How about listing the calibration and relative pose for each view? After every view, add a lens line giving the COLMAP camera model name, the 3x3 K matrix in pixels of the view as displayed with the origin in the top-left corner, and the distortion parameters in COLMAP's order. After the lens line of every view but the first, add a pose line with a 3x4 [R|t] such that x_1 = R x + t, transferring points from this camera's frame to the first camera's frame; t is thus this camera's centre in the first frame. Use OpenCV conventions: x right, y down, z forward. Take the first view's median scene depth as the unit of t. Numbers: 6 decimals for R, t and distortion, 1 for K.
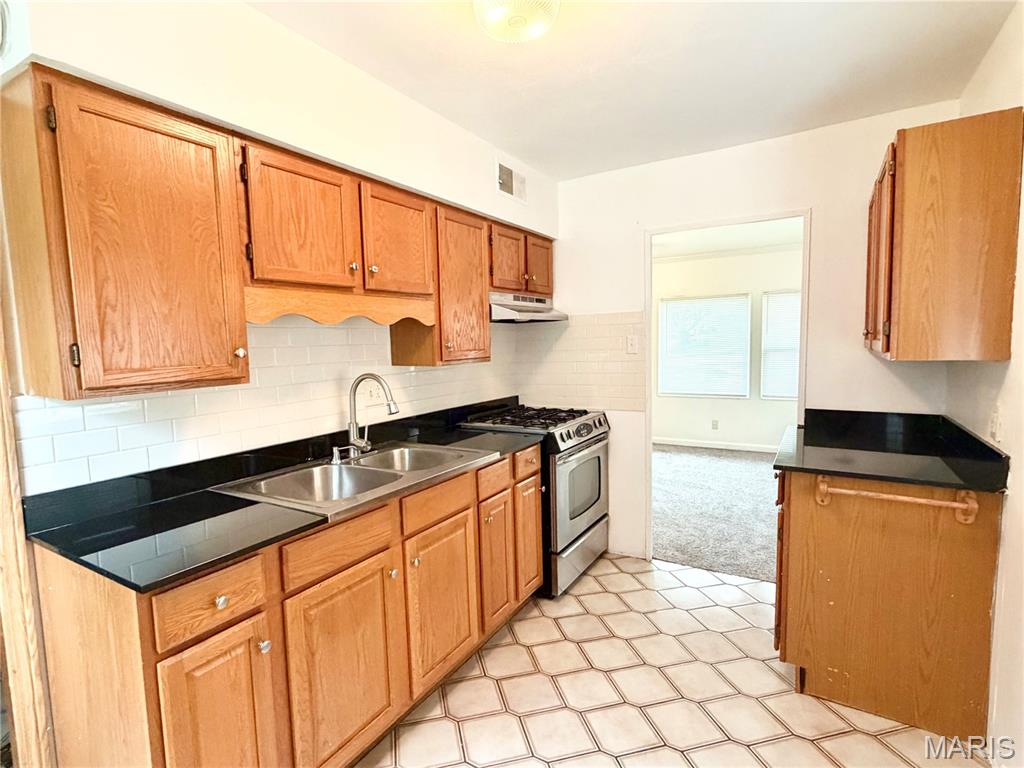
lens RADIAL K [[506.3, 0, 512.0], [0, 506.3, 384.0], [0, 0, 1]] dist [-0.001496, -0.000249]
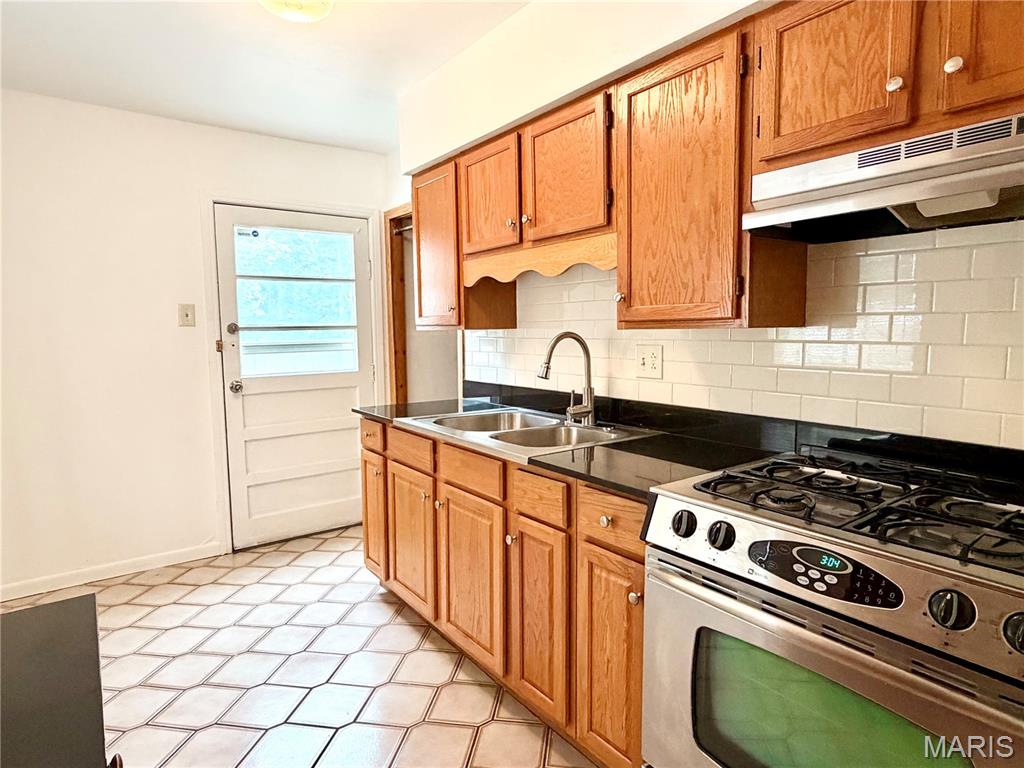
lens RADIAL K [[582.7, 0, 512.0], [0, 582.7, 384.0], [0, 0, 1]] dist [-0.003291, 0.000939]
pose [[-0.383286, 0.121123, -0.915653, 0.696954], [-0.058938, 0.986136, 0.155117, -0.083190], [0.921747, 0.113421, -0.370833, 1.289243]]
